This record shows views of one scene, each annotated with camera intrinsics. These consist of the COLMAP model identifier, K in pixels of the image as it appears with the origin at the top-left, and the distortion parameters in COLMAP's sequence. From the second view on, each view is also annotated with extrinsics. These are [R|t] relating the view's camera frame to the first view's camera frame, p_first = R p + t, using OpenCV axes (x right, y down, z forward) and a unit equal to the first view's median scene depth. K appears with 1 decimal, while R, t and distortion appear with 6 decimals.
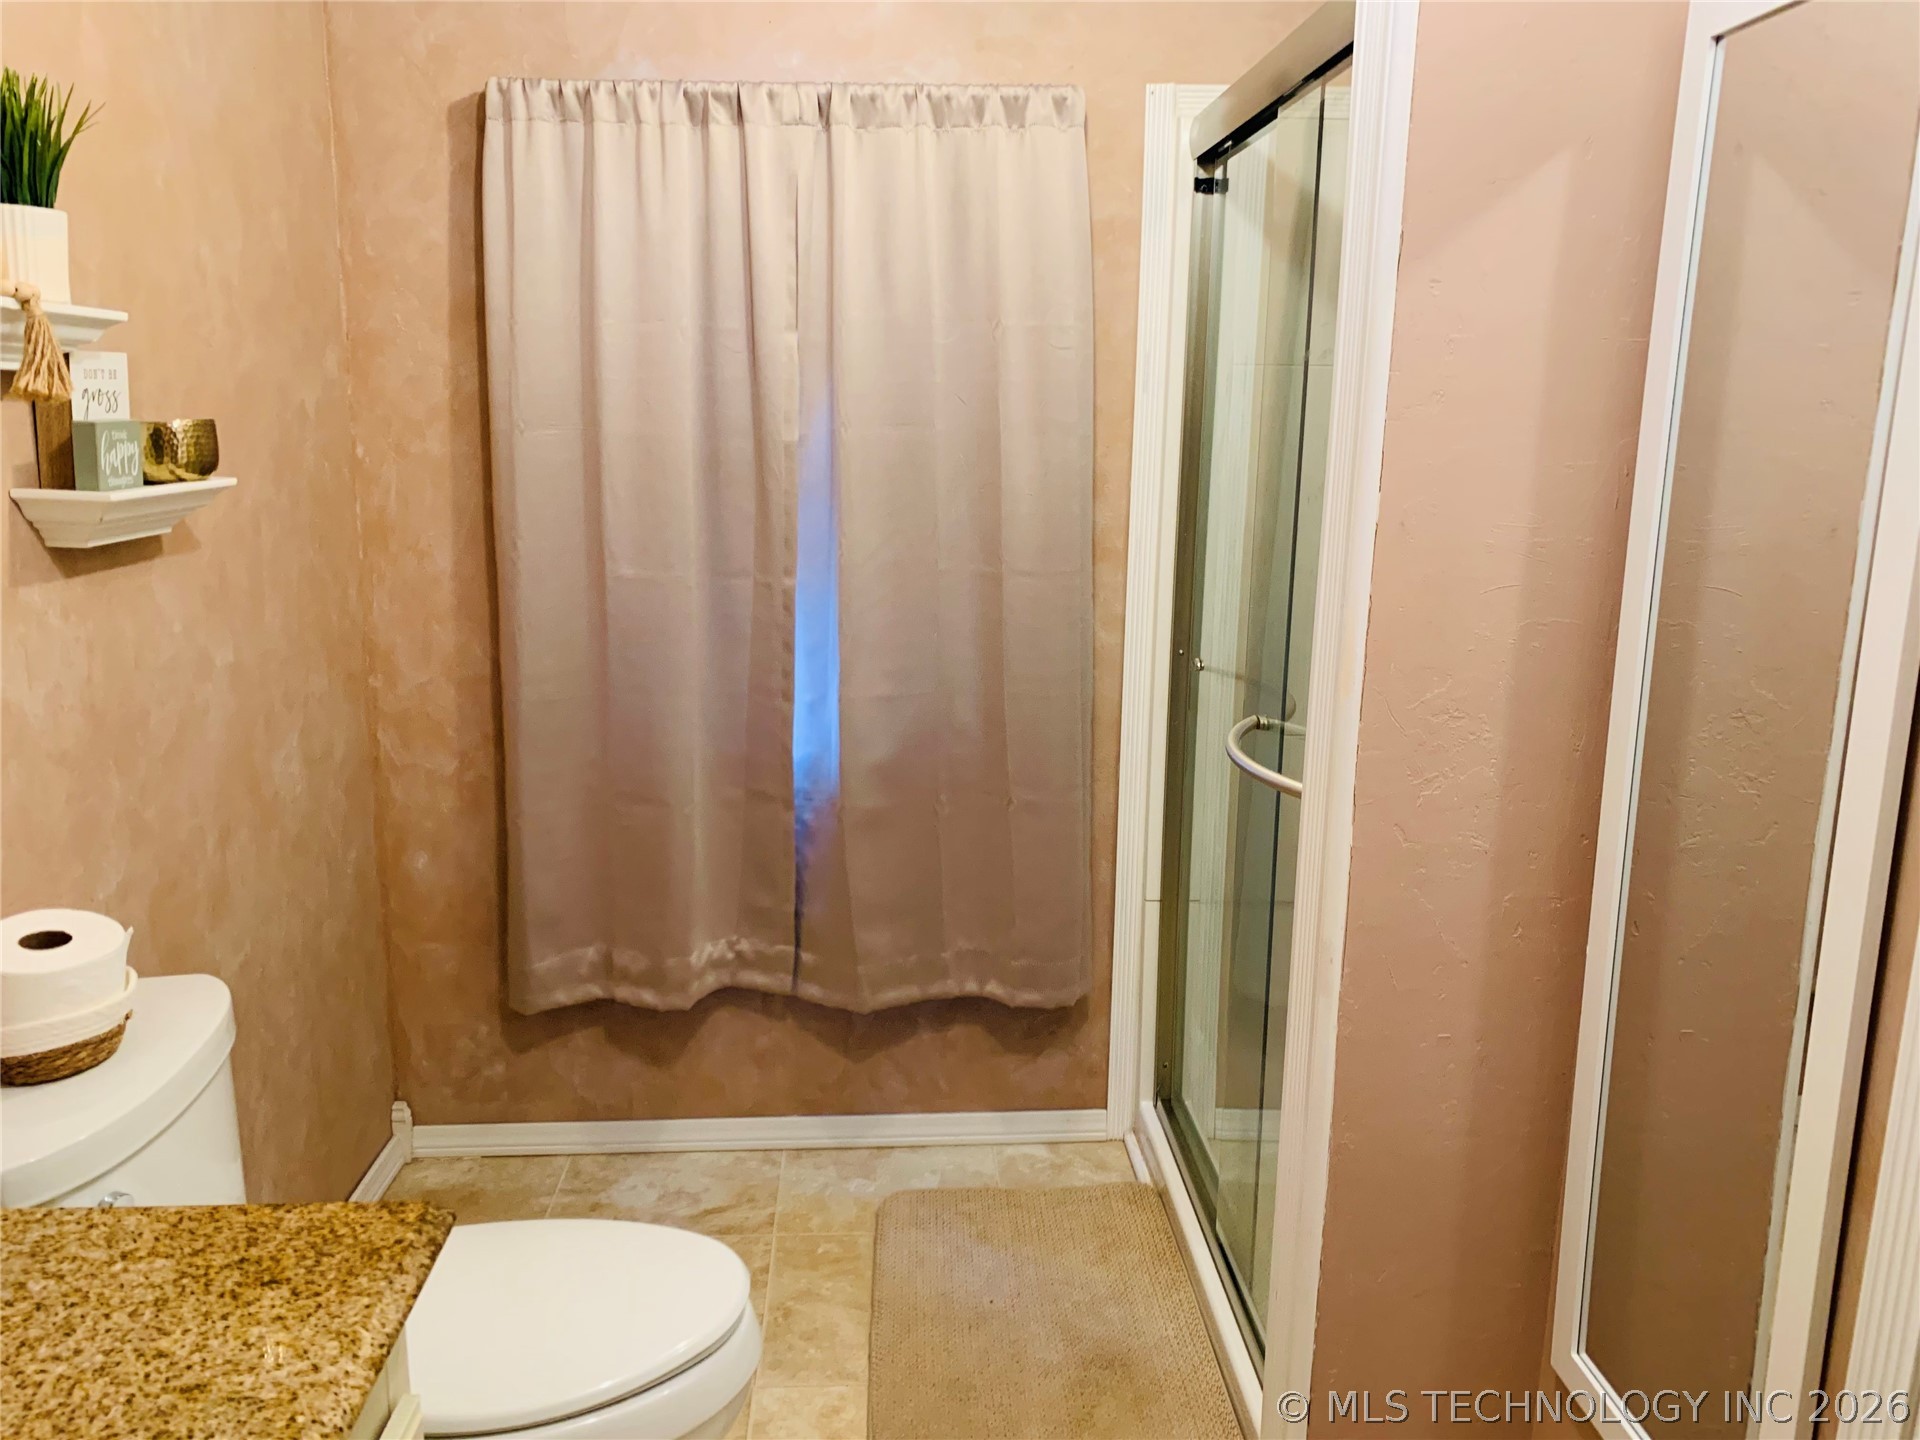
lens RADIAL K [[1459.4, 0, 974.6], [0, 1459.4, 718.5], [0, 0, 1]] dist [0.002268, -0.010976]
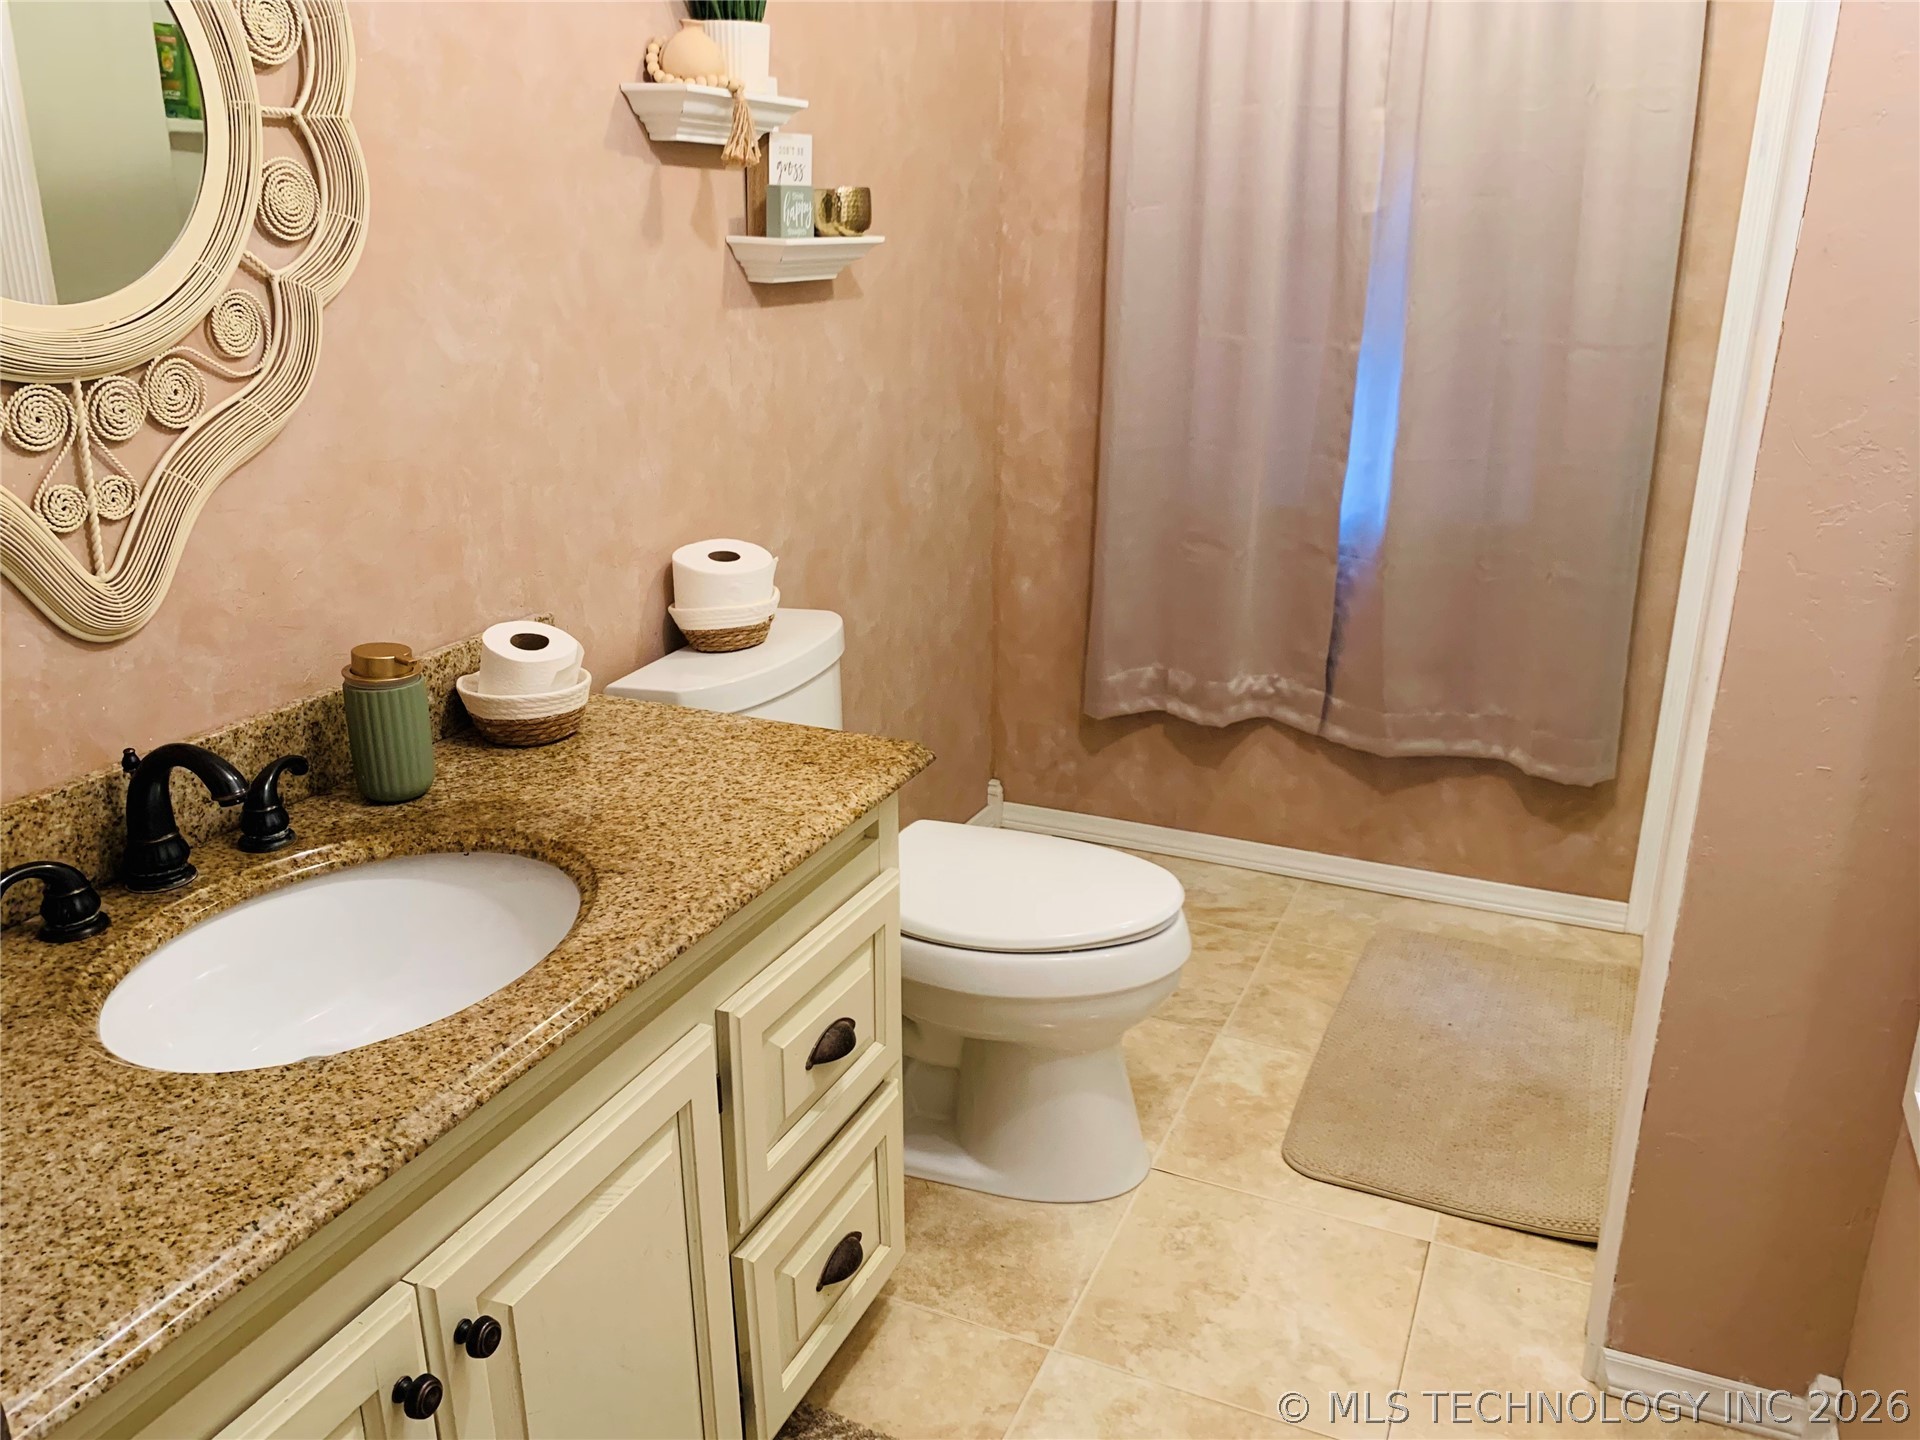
lens RADIAL K [[1459.4, 0, 948.1], [0, 1459.4, 730.3], [0, 0, 1]] dist [0.002268, -0.010976]
pose [[0.880140, 0.137310, -0.454422, 0.136735], [-0.082070, 0.986852, 0.139237, 0.058839], [0.467566, -0.085253, 0.879838, -0.104909]]
